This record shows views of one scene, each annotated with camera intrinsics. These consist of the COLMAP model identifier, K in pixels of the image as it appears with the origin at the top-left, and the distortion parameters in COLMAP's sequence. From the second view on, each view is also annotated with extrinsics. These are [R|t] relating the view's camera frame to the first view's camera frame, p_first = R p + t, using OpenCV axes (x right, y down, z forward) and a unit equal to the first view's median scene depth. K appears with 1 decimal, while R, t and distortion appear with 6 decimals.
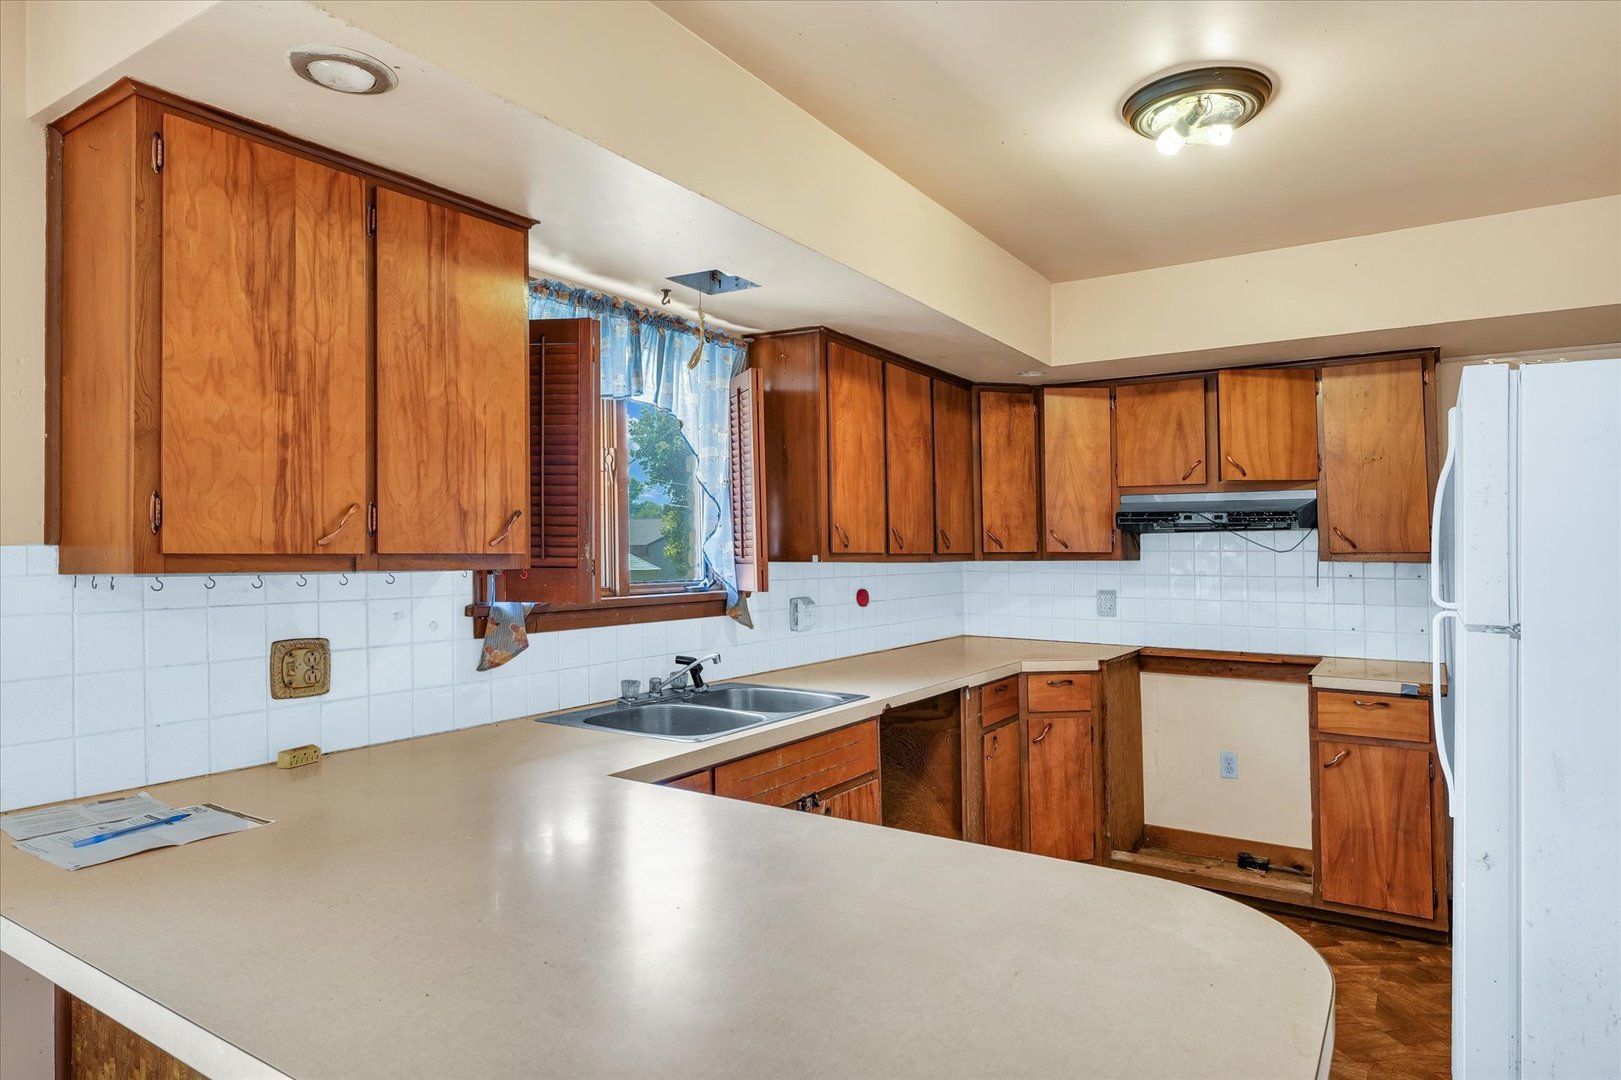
lens RADIAL K [[945.2, 0, 810.5], [0, 945.2, 540.0], [0, 0, 1]] dist [-0.001650, -0.000648]
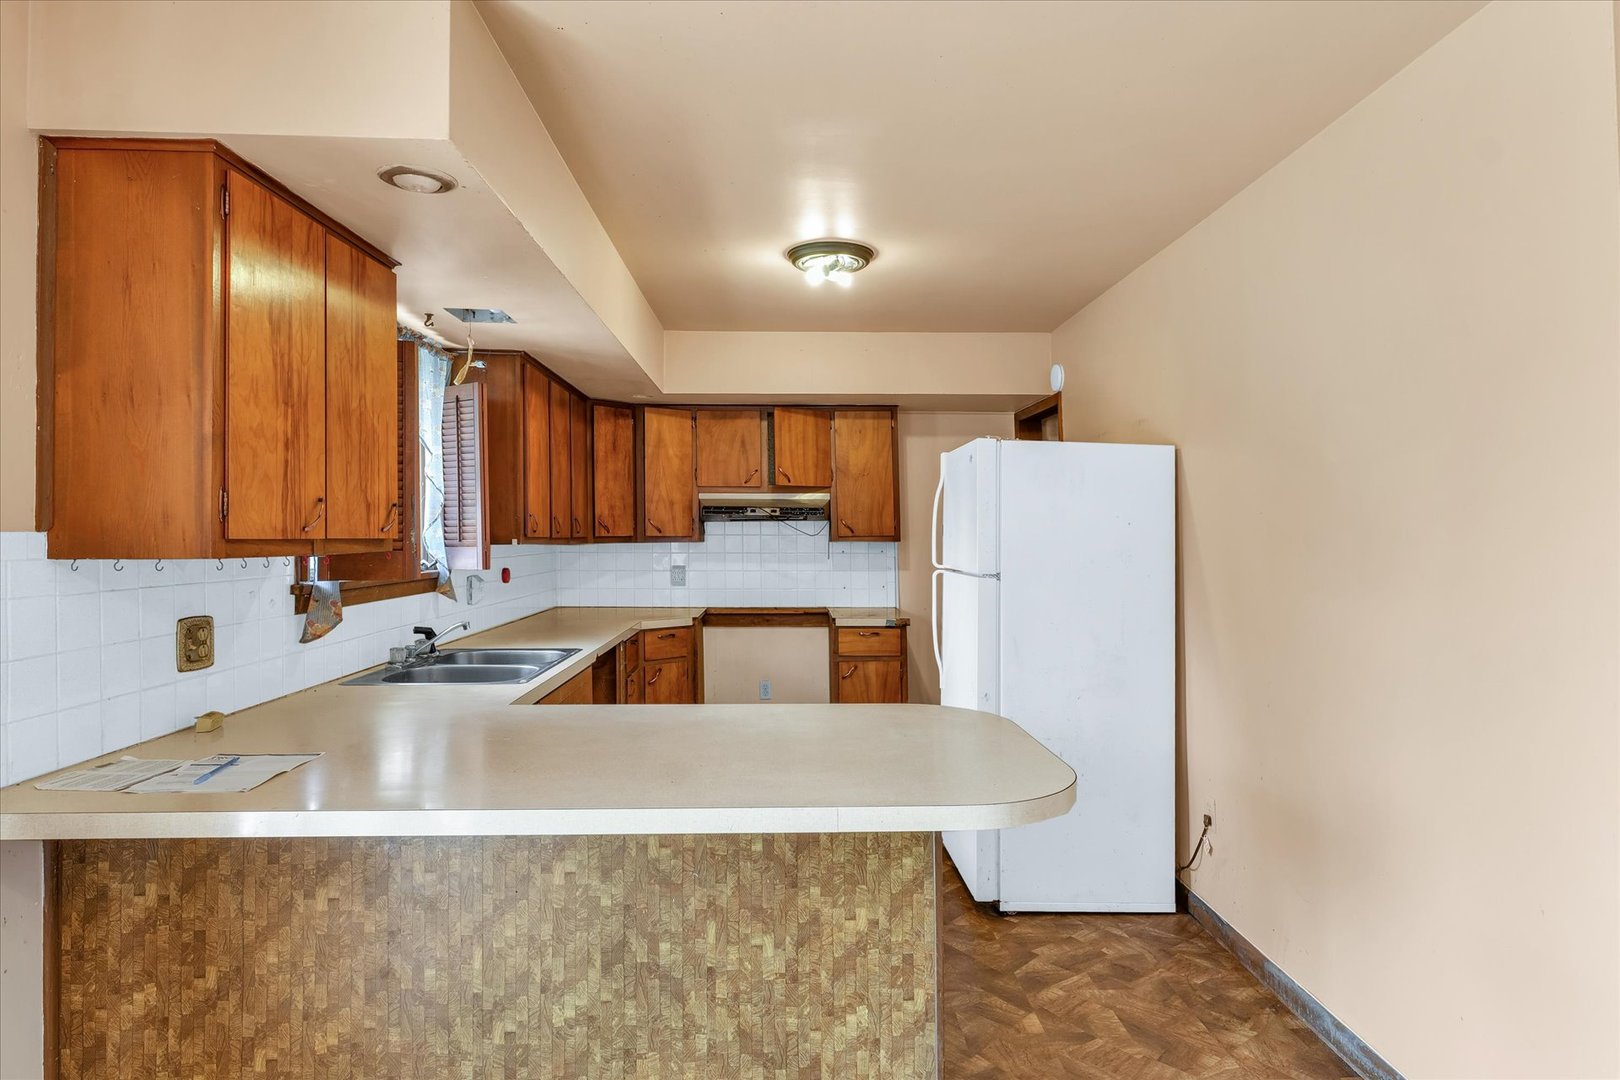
lens RADIAL K [[914.3, 0, 809.5], [0, 914.3, 522.0], [0, 0, 1]] dist [0.001191, 0.000203]
pose [[0.819573, 0.007134, 0.572930, -0.349613], [-0.005923, 0.999975, -0.003979, -0.003220], [-0.572944, -0.000132, 0.819595, -0.172100]]
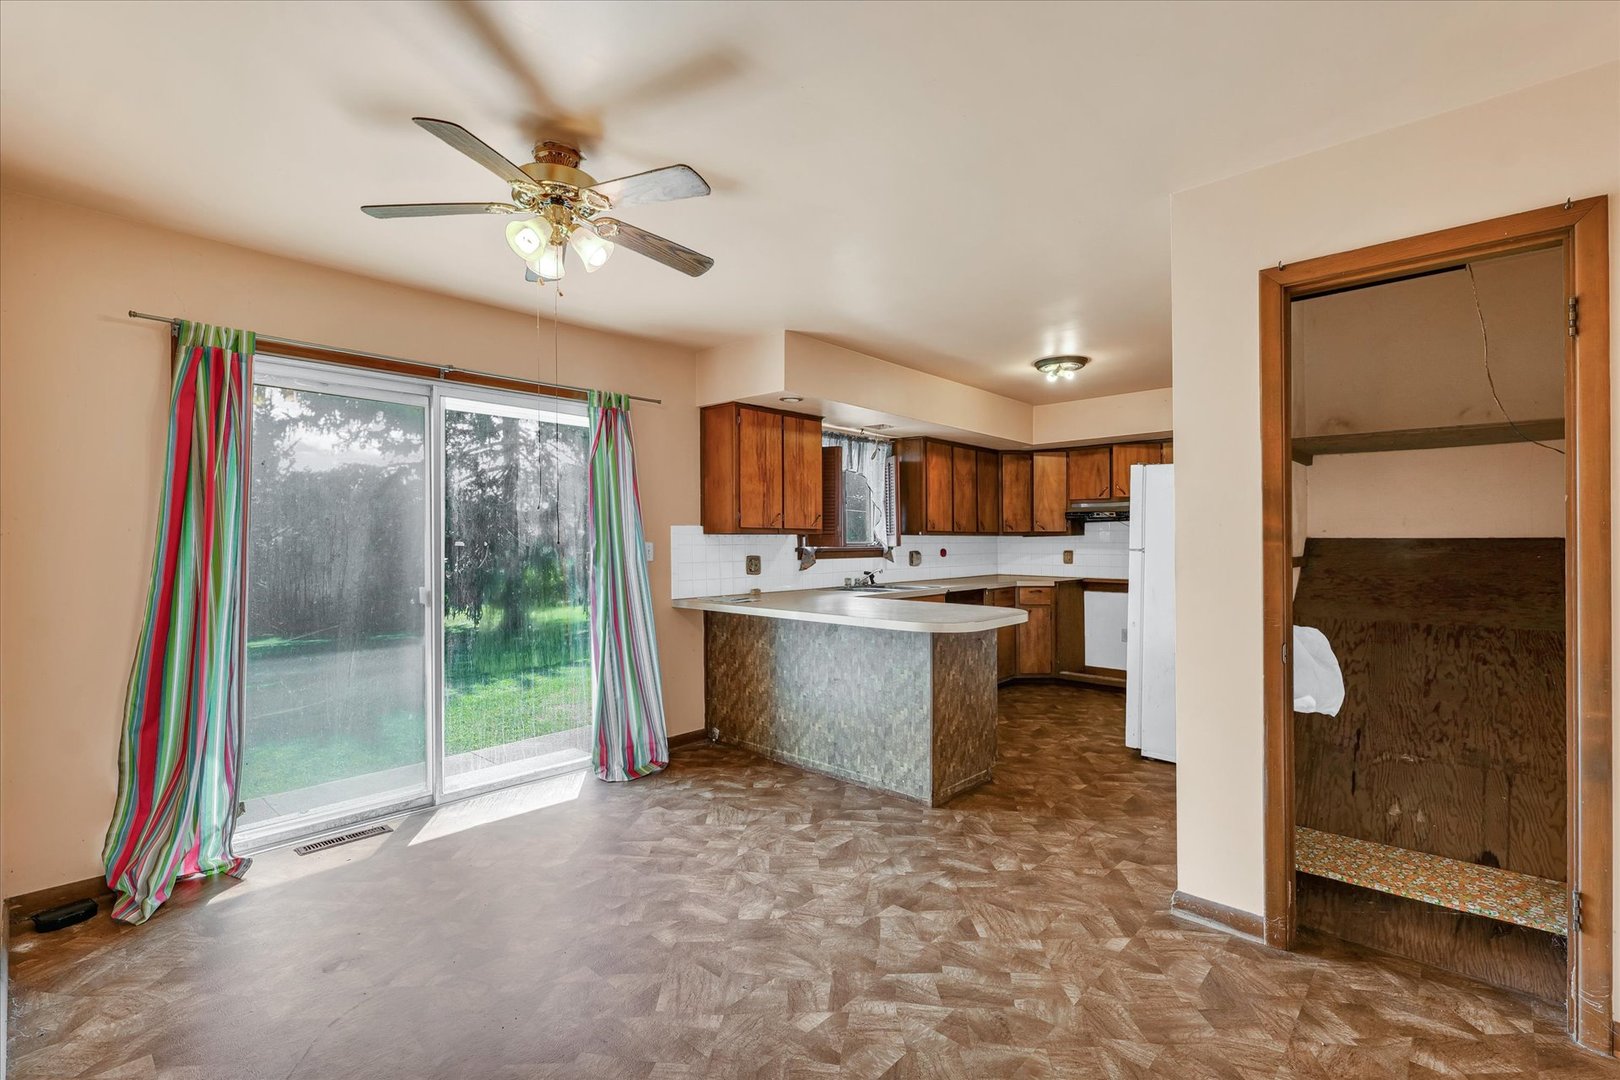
lens RADIAL K [[721.6, 0, 805.7], [0, 721.6, 570.3], [0, 0, 1]] dist [0.000139, -0.000280]
pose [[0.986911, 0.006688, -0.161128, 0.012669], [0.002129, 0.998512, 0.054485, 0.013154], [0.161252, -0.054115, 0.985428, -0.833122]]
